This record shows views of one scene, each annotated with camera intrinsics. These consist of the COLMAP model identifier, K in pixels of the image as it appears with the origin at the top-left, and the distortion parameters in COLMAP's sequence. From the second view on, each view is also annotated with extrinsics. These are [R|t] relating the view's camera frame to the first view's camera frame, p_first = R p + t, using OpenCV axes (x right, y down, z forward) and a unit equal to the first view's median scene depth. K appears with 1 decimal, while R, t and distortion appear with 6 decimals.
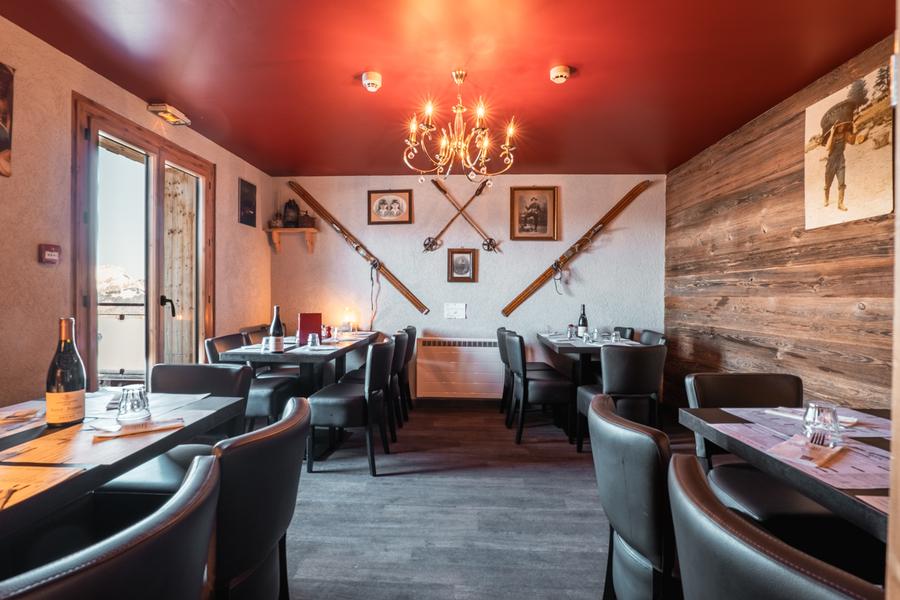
lens RADIAL K [[439.0, 0, 450.0], [0, 439.0, 300.0], [0, 0, 1]] dist [-0.000036, 0.000464]
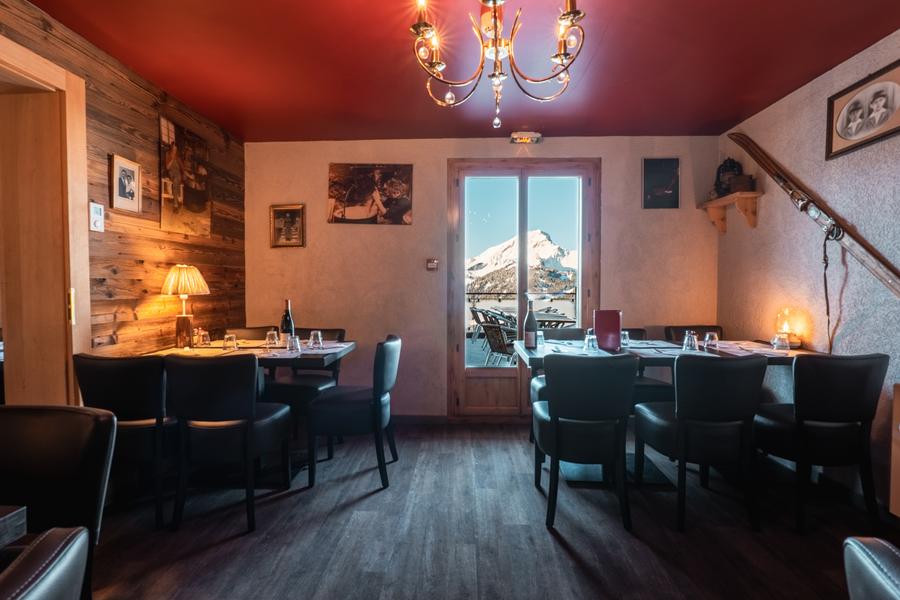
lens RADIAL K [[439.0, 0, 450.0], [0, 439.0, 300.0], [0, 0, 1]] dist [-0.000036, 0.000464]
pose [[-0.013859, 0.022079, -0.999660, 0.376269], [-0.010870, 0.999694, 0.022231, -0.004065], [0.999845, 0.011174, -0.013615, 0.543763]]
